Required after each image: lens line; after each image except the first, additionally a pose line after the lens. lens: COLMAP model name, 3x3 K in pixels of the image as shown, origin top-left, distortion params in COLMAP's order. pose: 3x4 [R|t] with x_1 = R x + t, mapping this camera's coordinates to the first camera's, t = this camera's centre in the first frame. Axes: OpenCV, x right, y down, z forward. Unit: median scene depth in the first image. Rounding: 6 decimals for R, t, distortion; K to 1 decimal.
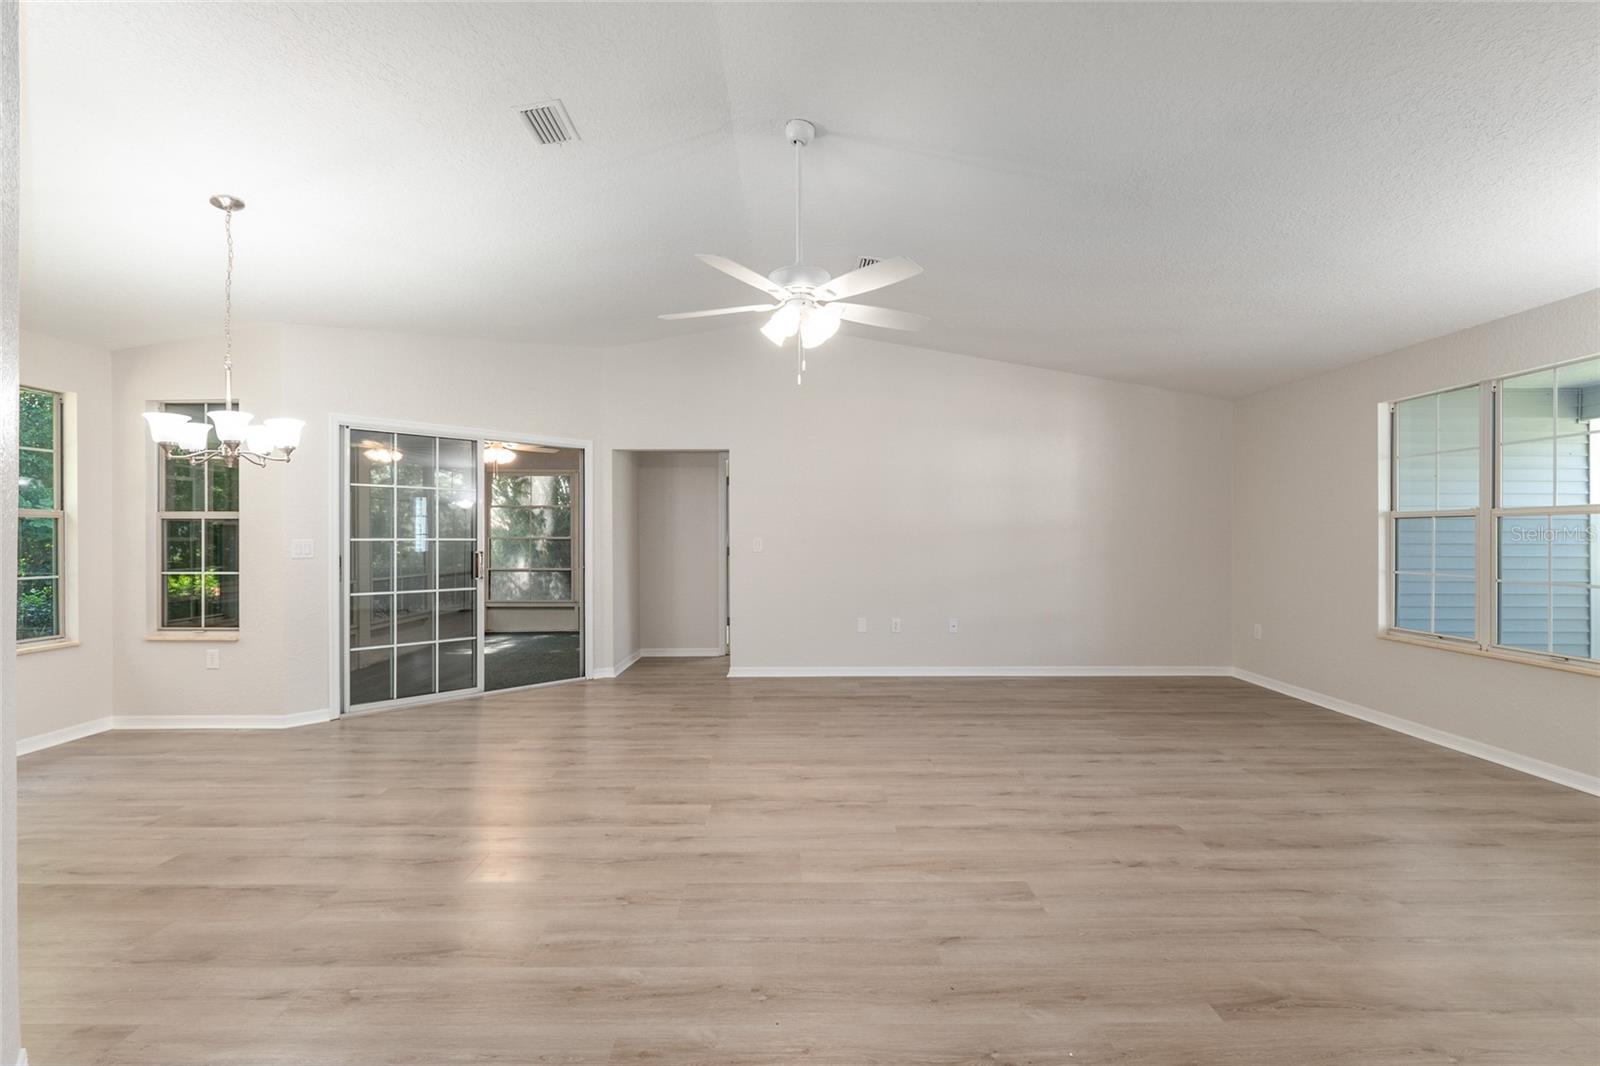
lens RADIAL K [[686.0, 0, 795.8], [0, 686.0, 538.1], [0, 0, 1]] dist [-0.006712, 0.001018]
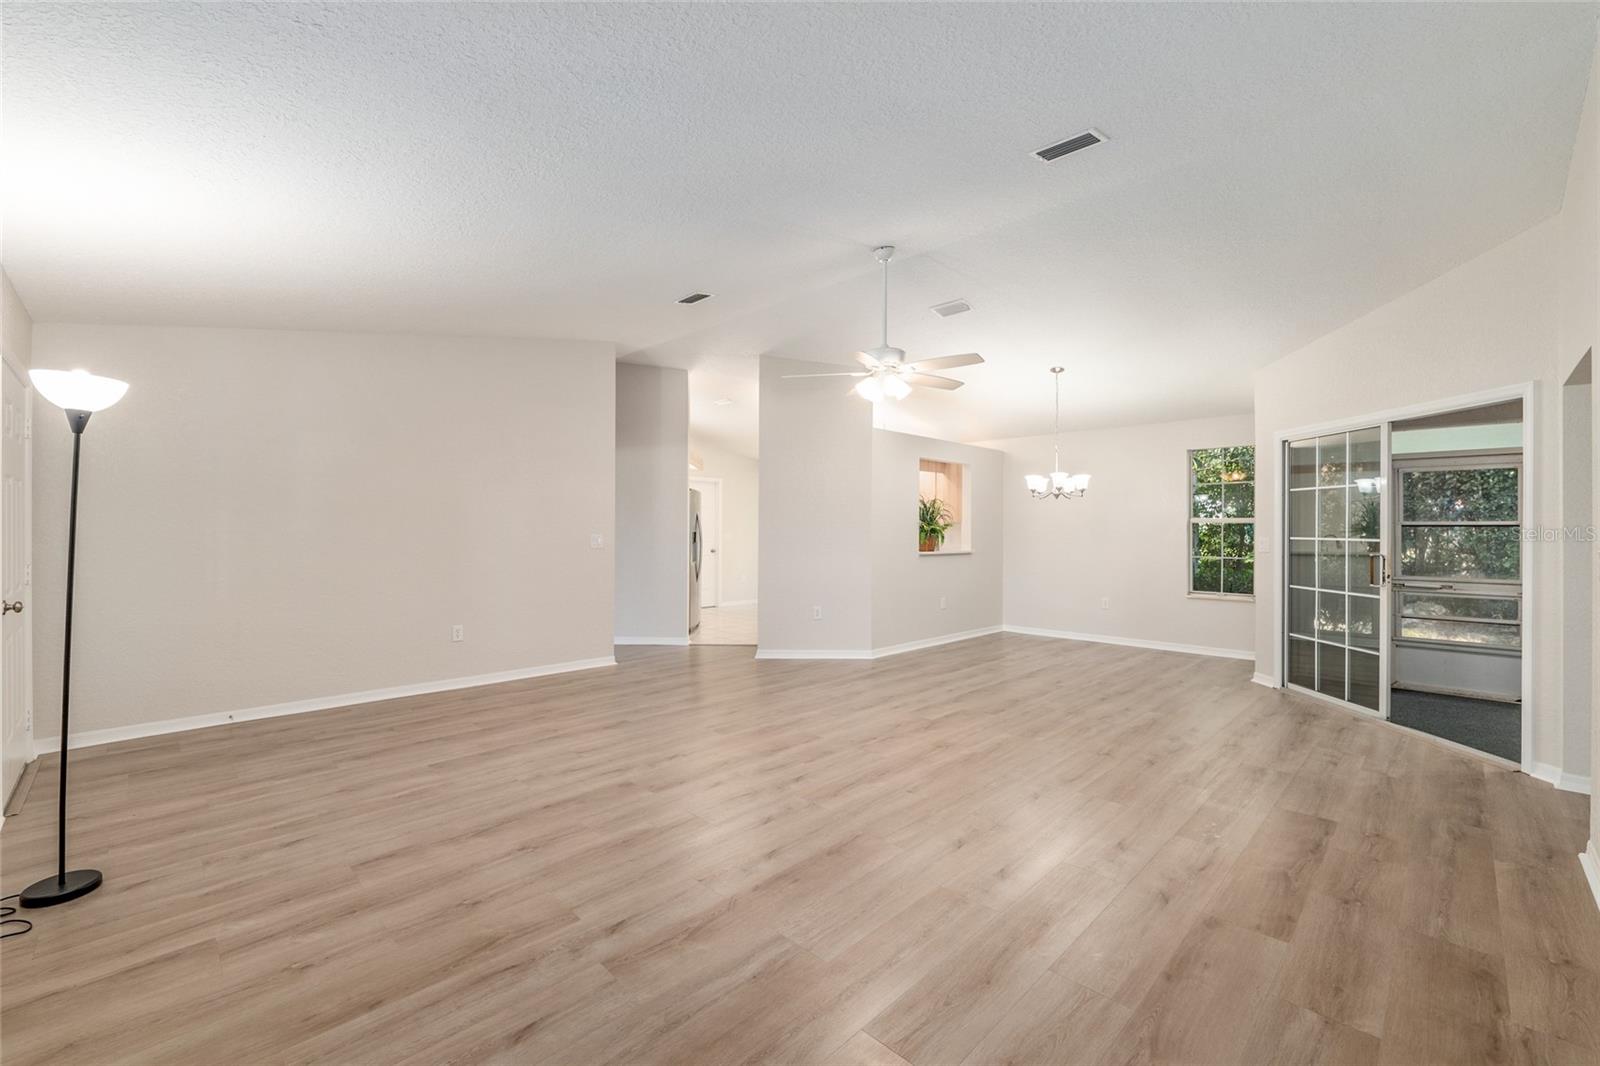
lens RADIAL K [[668.1, 0, 789.9], [0, 668.1, 531.4], [0, 0, 1]] dist [-0.011712, 0.001237]
pose [[-0.715796, 0.001866, -0.698307, 1.119149], [-0.004621, 0.999962, 0.007409, -0.020442], [0.698294, 0.008531, -0.715760, 1.864076]]
